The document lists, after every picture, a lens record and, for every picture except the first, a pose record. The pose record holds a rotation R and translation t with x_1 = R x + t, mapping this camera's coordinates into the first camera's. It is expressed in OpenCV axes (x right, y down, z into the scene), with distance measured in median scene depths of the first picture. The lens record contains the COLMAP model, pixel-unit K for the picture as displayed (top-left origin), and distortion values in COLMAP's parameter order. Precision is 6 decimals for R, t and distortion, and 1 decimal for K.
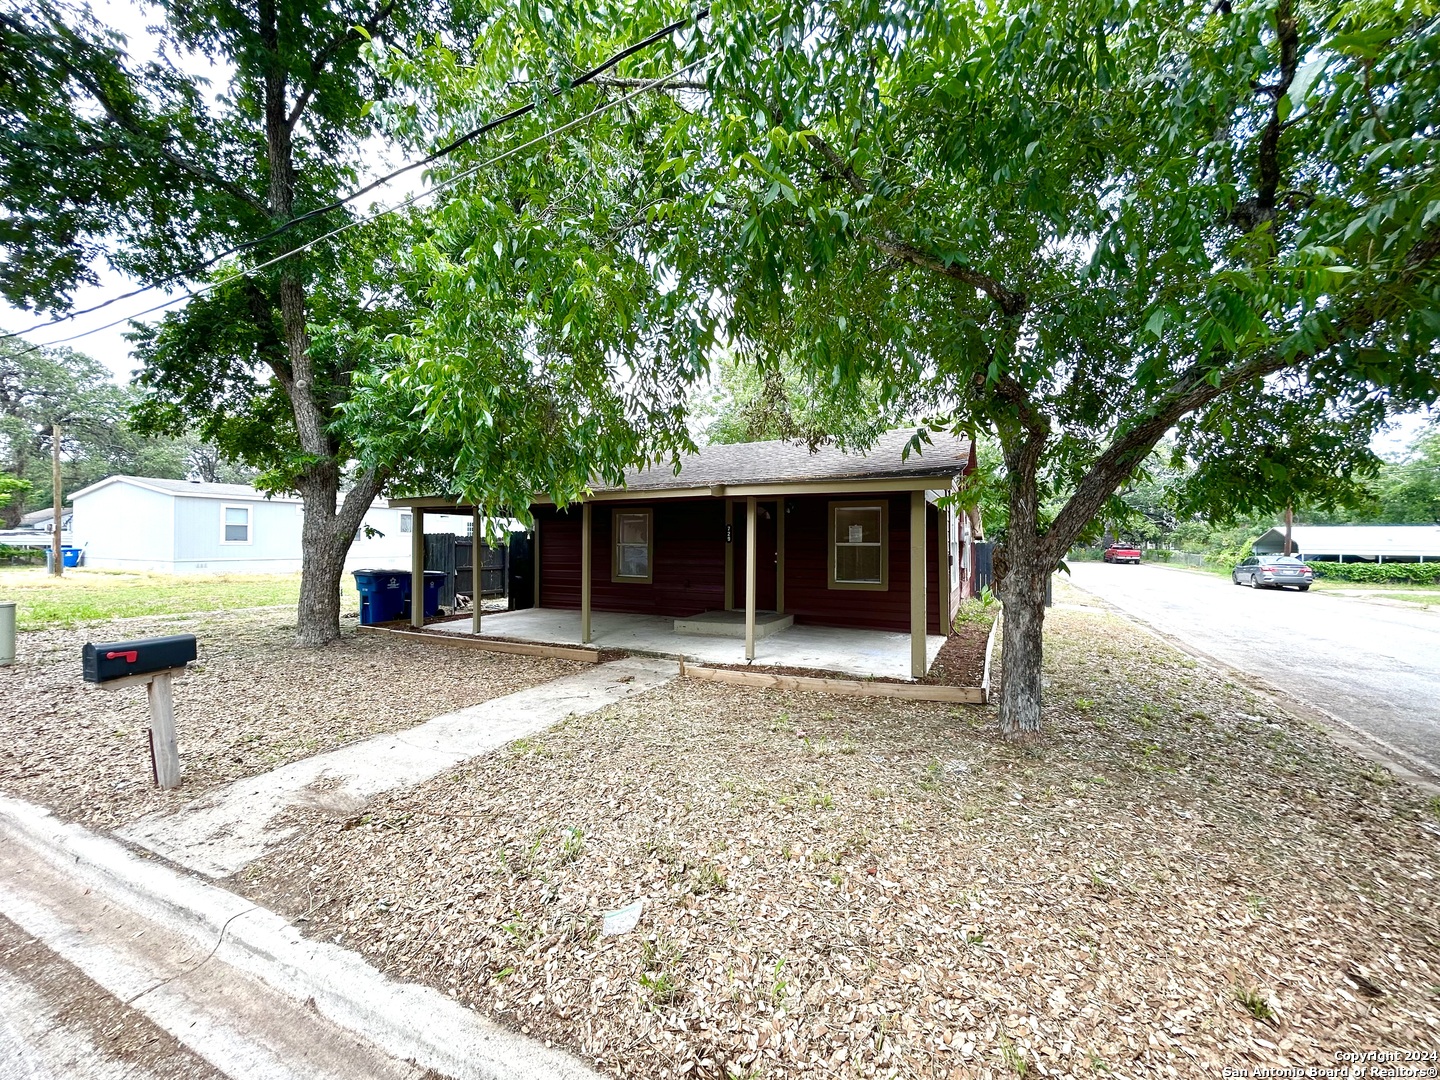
lens RADIAL K [[580.3, 0, 723.5], [0, 580.3, 538.0], [0, 0, 1]] dist [0.000911, 0.001603]
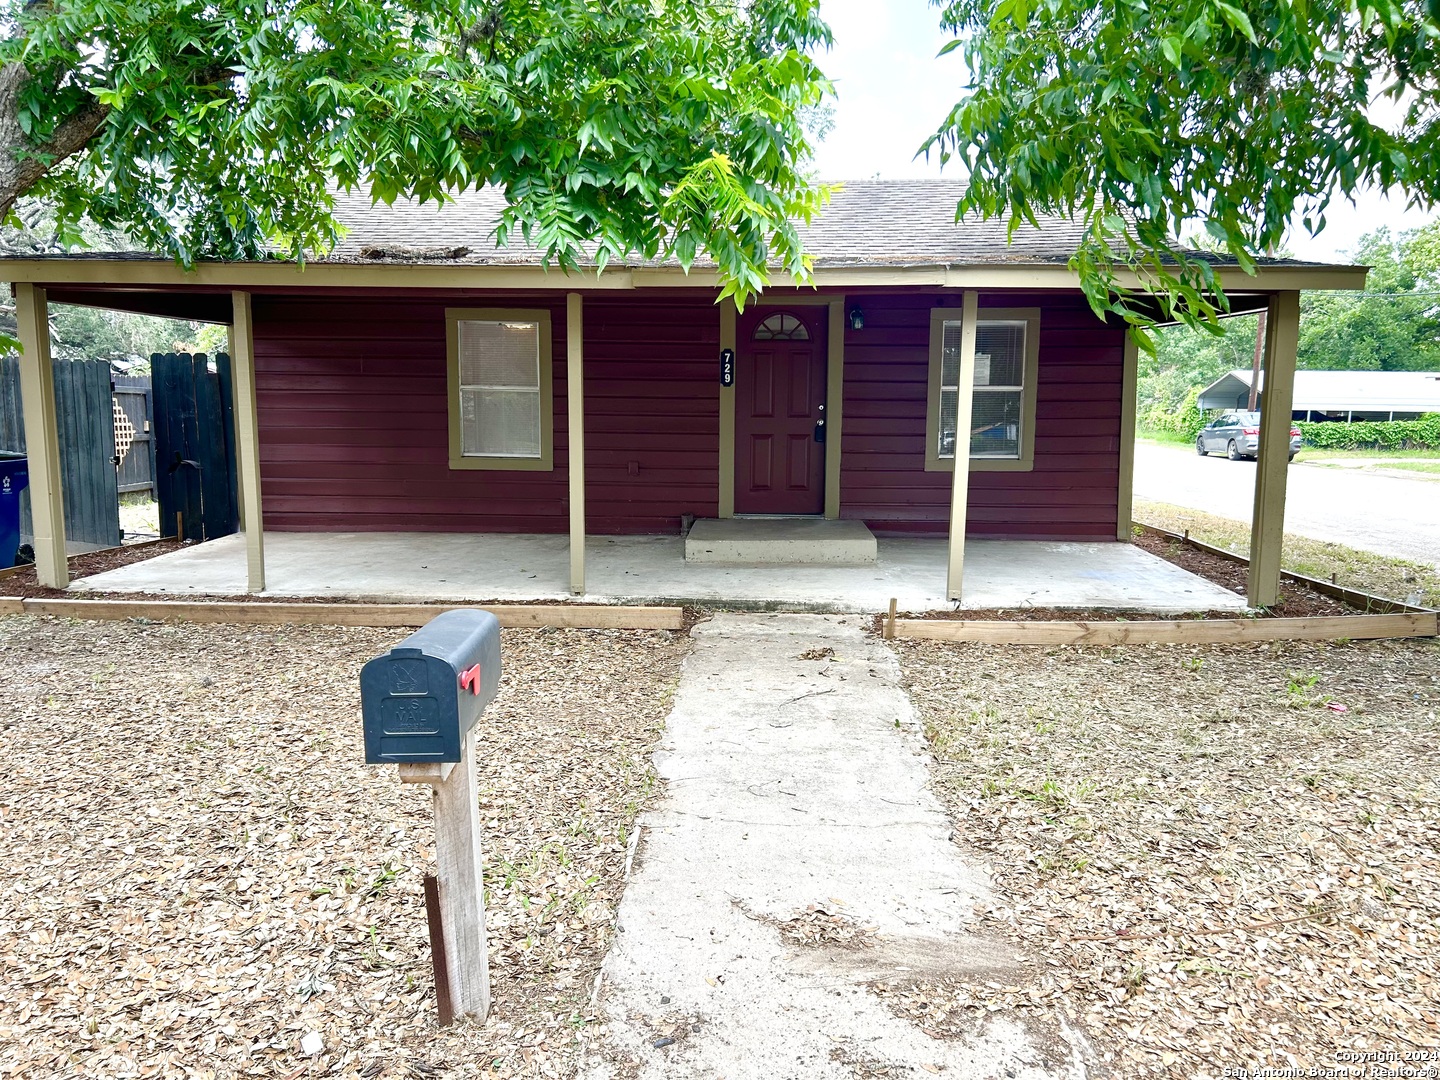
lens RADIAL K [[1087.6, 0, 720.1], [0, 1087.6, 546.7], [0, 0, 1]] dist [0.030514, 0.001332]
pose [[0.917140, -0.051035, 0.395283, -0.330796], [-0.007426, 0.989408, 0.144972, 0.009346], [-0.398495, -0.135896, 0.907047, 0.106085]]
